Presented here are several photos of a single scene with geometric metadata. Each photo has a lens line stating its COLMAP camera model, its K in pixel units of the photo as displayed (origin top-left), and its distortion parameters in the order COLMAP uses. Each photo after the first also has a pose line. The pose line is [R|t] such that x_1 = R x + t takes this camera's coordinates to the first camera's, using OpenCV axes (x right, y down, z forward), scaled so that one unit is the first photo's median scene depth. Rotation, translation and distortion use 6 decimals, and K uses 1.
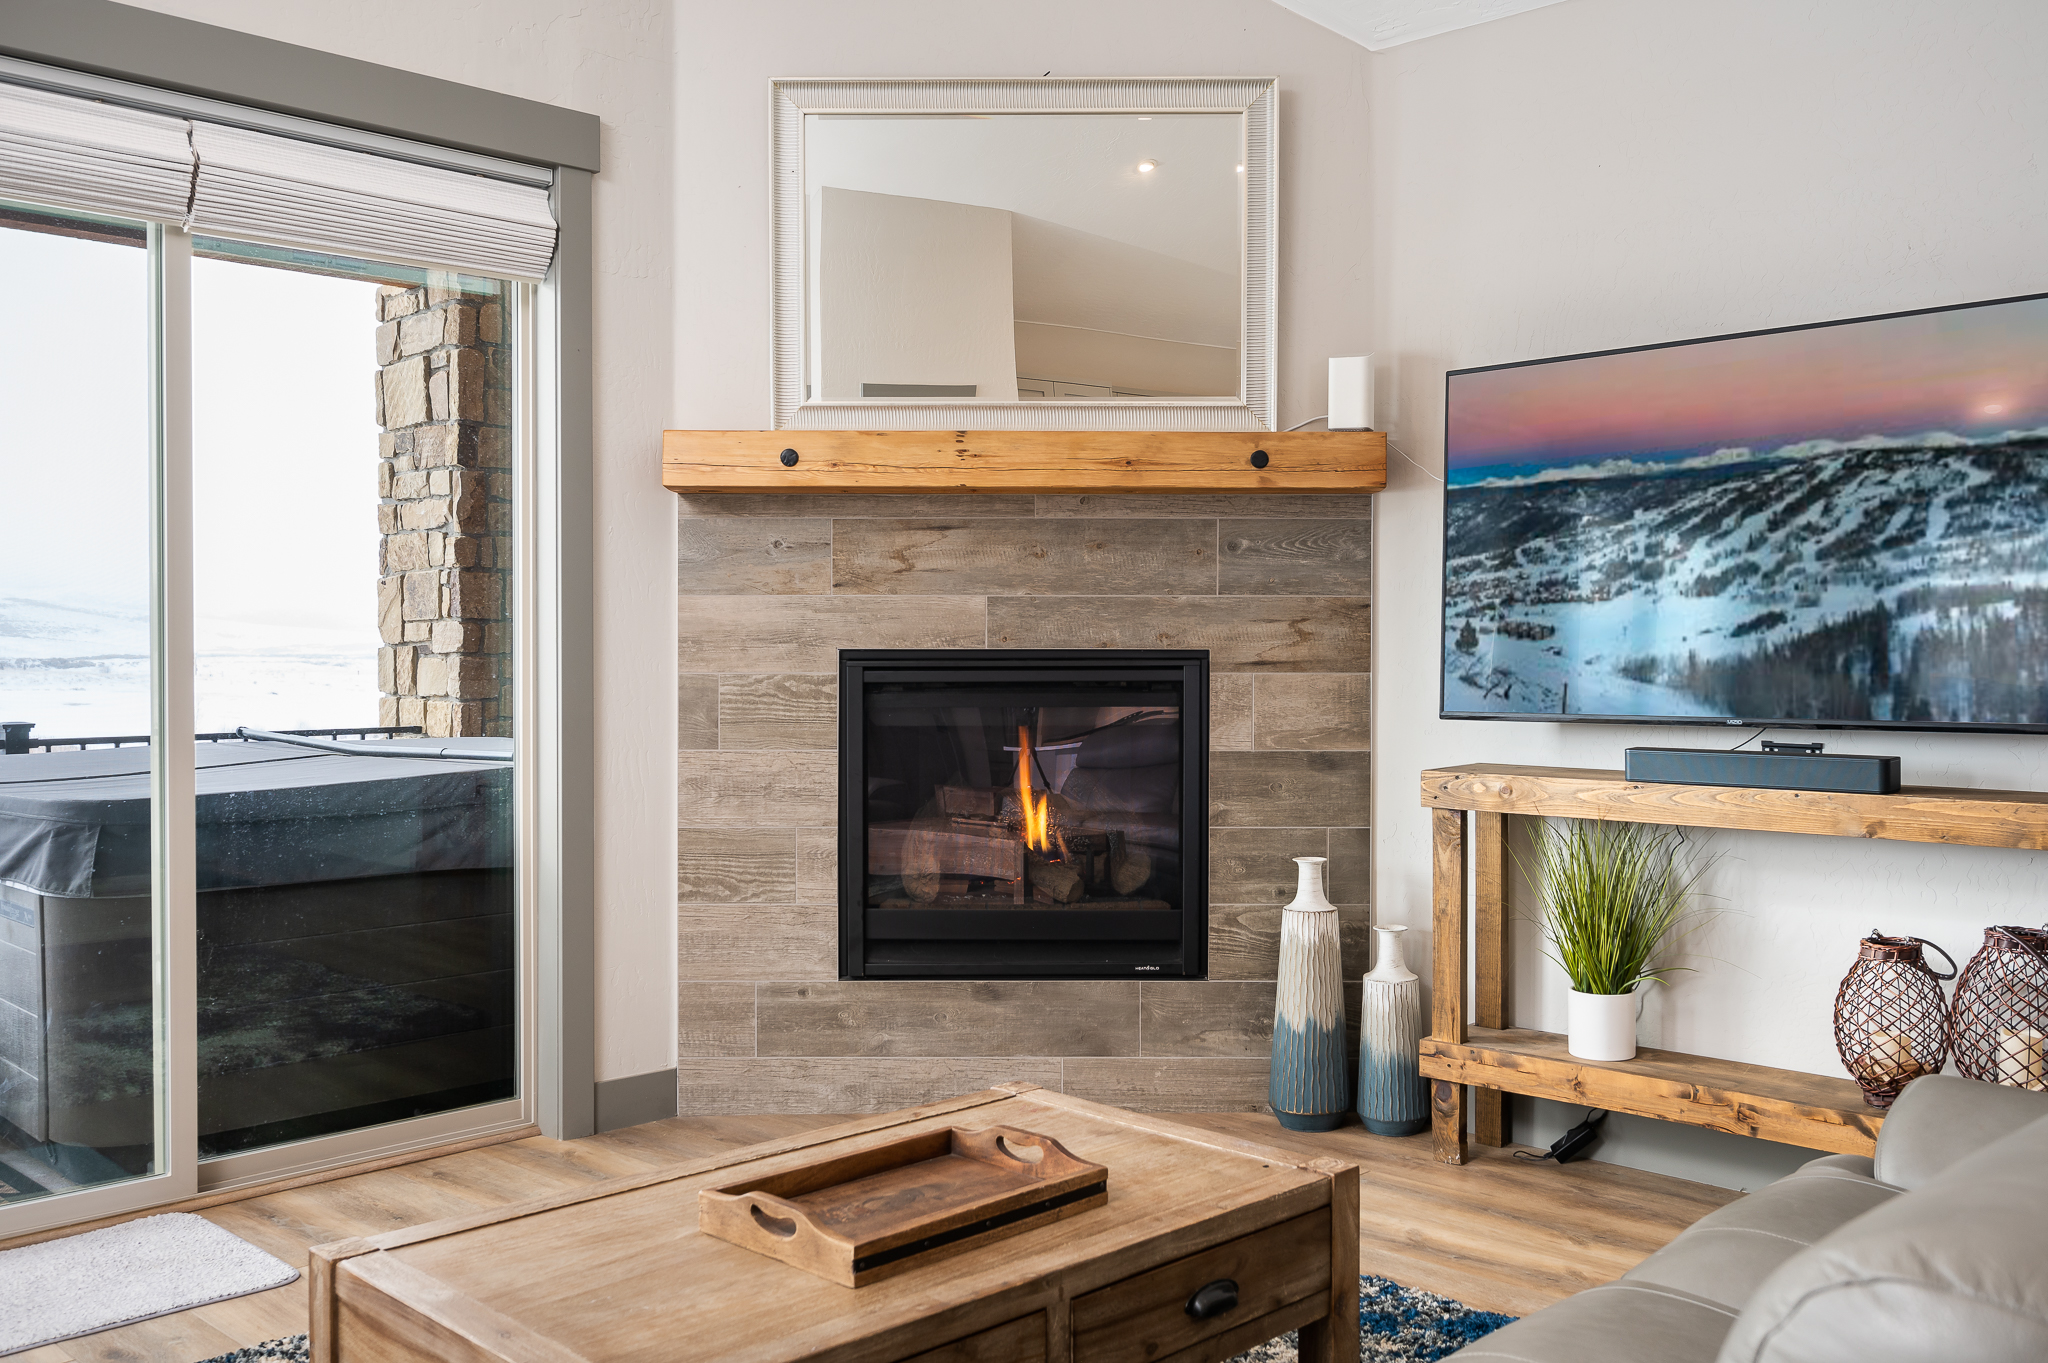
lens RADIAL K [[1830.3, 0, 1032.6], [0, 1830.3, 663.0], [0, 0, 1]] dist [-0.008621, 0.016008]
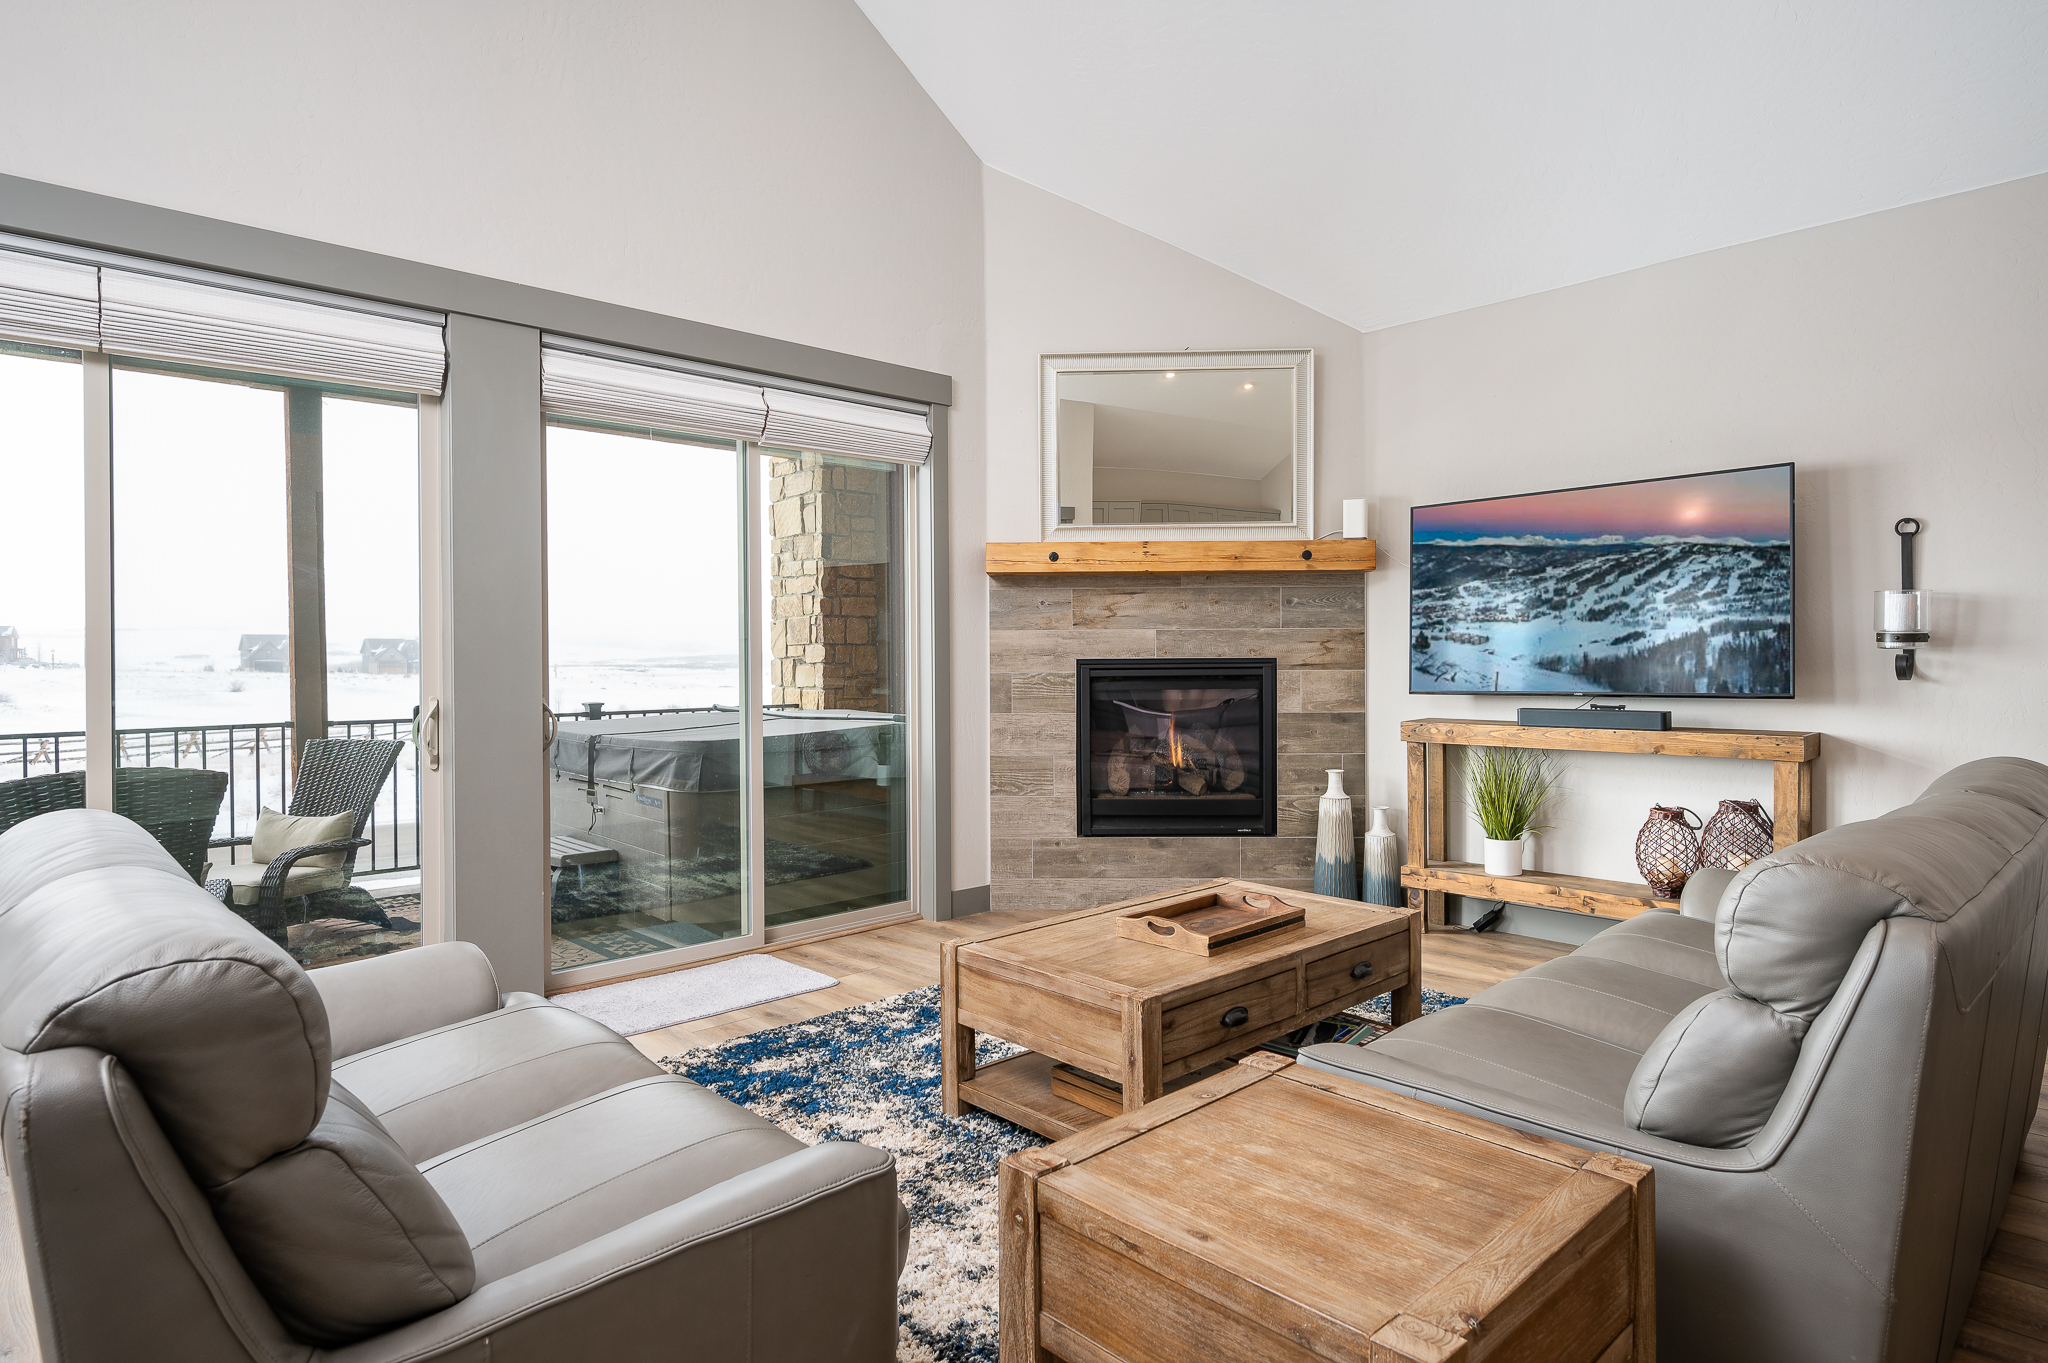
lens RADIAL K [[1129.6, 0, 1021.9], [0, 1129.6, 661.4], [0, 0, 1]] dist [-0.002051, 0.002729]
pose [[0.999350, -0.006969, -0.035369, -0.120458], [0.006782, 0.999962, -0.005396, 0.000777], [0.035405, 0.005152, 0.999360, -0.149313]]
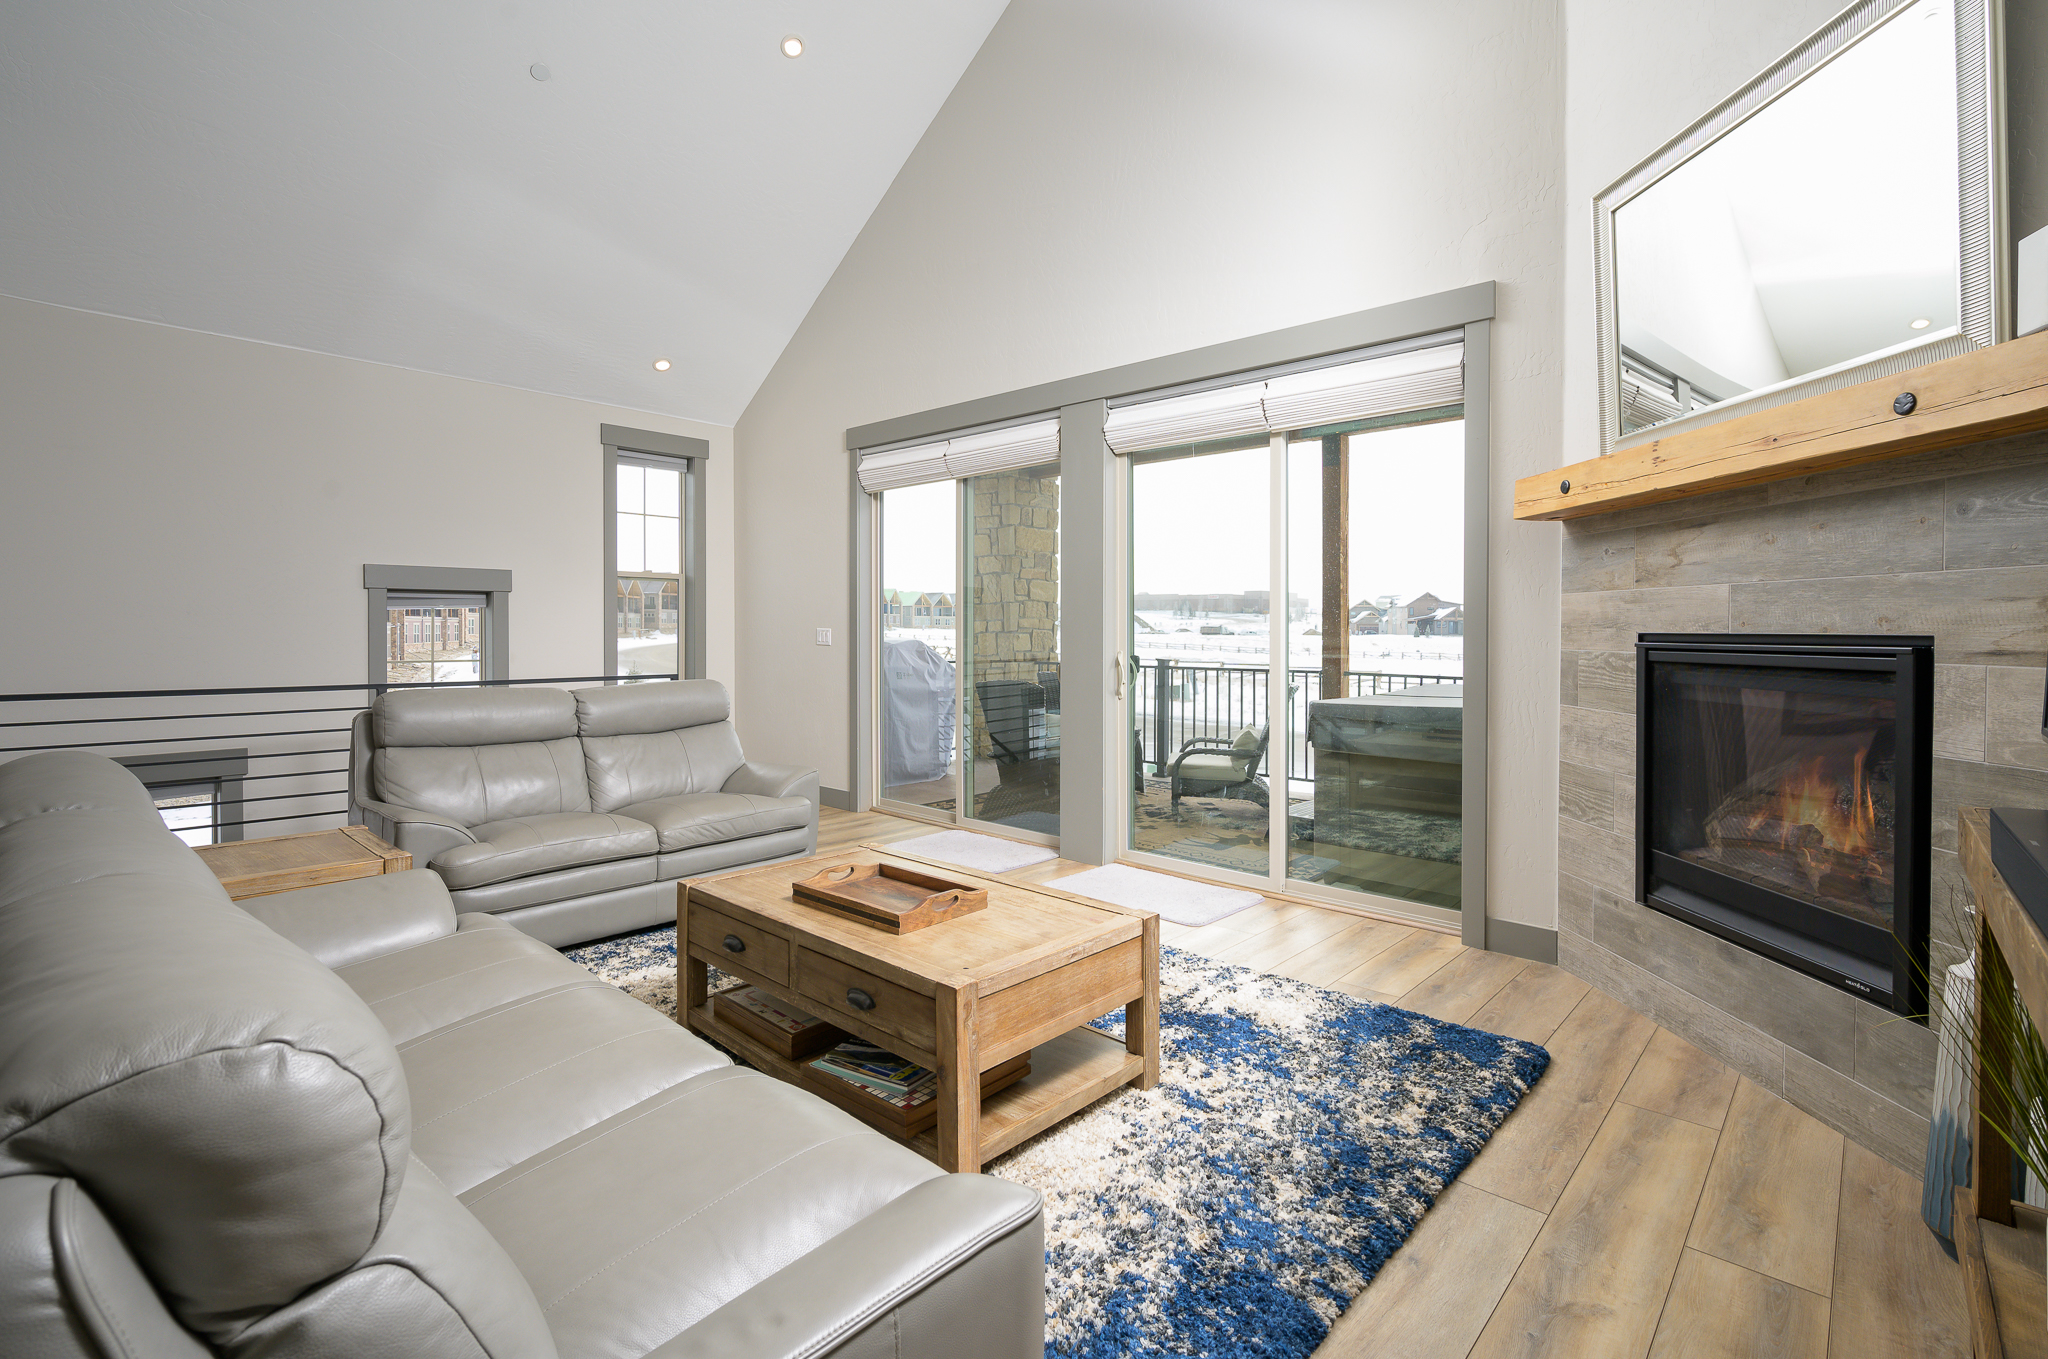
lens RADIAL K [[948.4, 0, 1044.7], [0, 948.4, 636.6], [0, 0, 1]] dist [0.000067, 0.000637]
pose [[0.047452, 0.008996, -0.998833, 0.512651], [-0.013116, 0.999879, 0.008382, -0.005156], [0.998787, 0.012703, 0.047564, 0.571734]]
